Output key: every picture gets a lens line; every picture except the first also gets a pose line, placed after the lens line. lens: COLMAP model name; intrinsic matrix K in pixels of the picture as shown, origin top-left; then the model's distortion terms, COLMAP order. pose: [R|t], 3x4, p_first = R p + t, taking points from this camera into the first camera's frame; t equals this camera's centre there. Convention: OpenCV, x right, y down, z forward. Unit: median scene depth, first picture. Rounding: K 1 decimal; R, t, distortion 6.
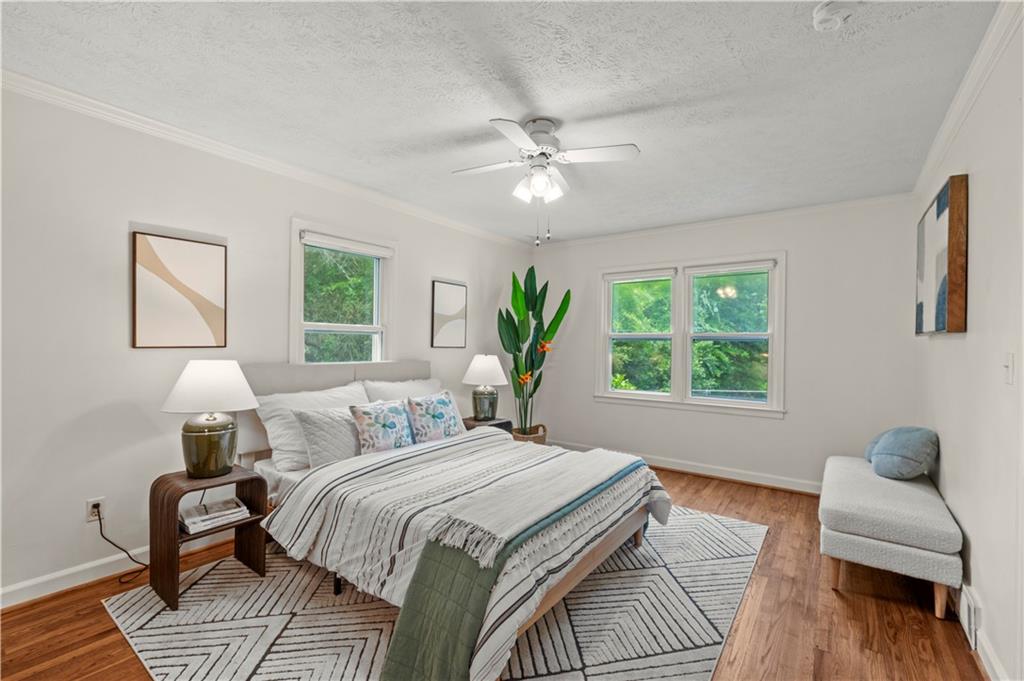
lens RADIAL K [[440.7, 0, 505.5], [0, 440.7, 347.2], [0, 0, 1]] dist [-0.001846, -0.000263]
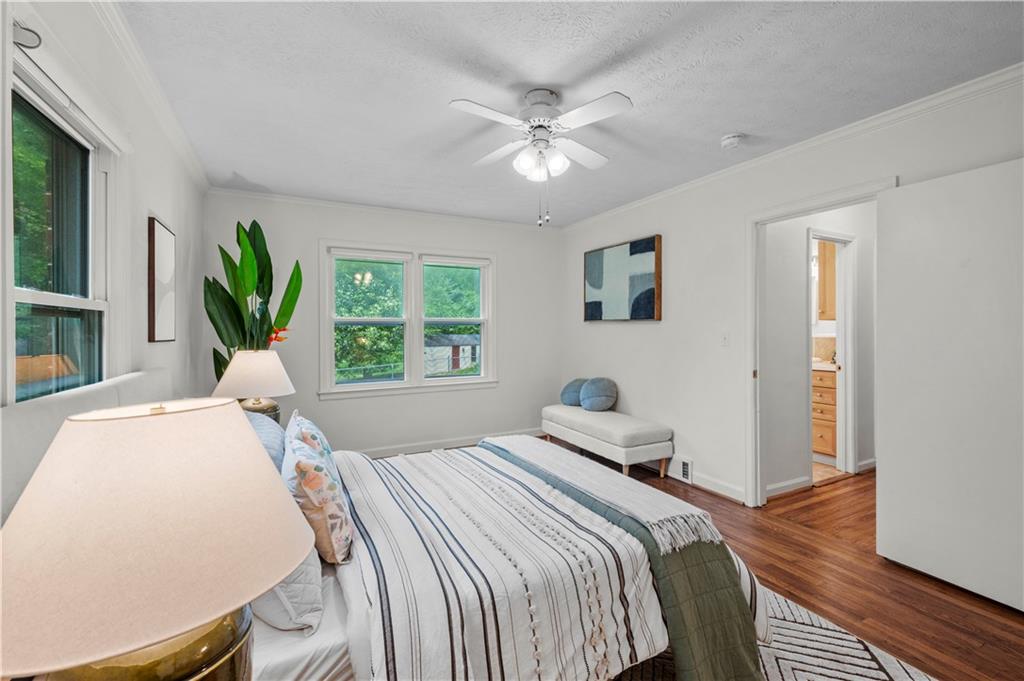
lens RADIAL K [[446.0, 0, 519.7], [0, 446.0, 330.1], [0, 0, 1]] dist [0.002006, 0.000099]
pose [[0.444147, -0.018514, 0.895763, -0.611821], [0.018860, 0.999758, 0.011312, -0.016967], [-0.895755, 0.011870, 0.444389, 0.480180]]
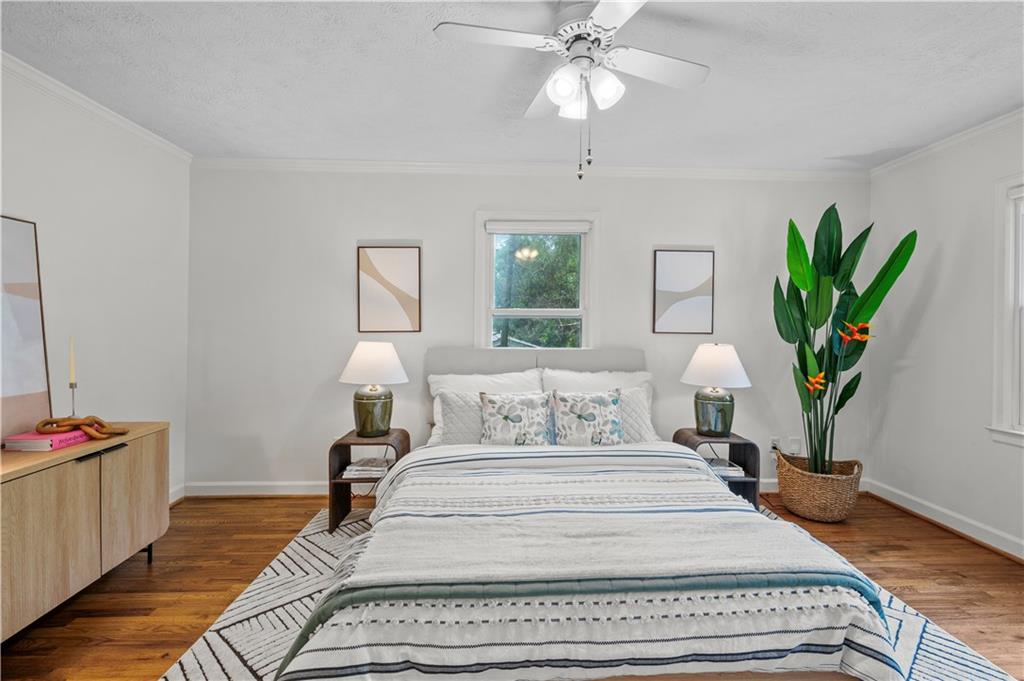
lens RADIAL K [[446.0, 0, 519.7], [0, 446.0, 330.1], [0, 0, 1]] dist [0.002006, 0.000099]
pose [[0.637772, -0.001505, -0.770224, 0.414423], [-0.005625, 0.999962, -0.006612, 0.001852], [0.770205, 0.008550, 0.637739, 0.390309]]
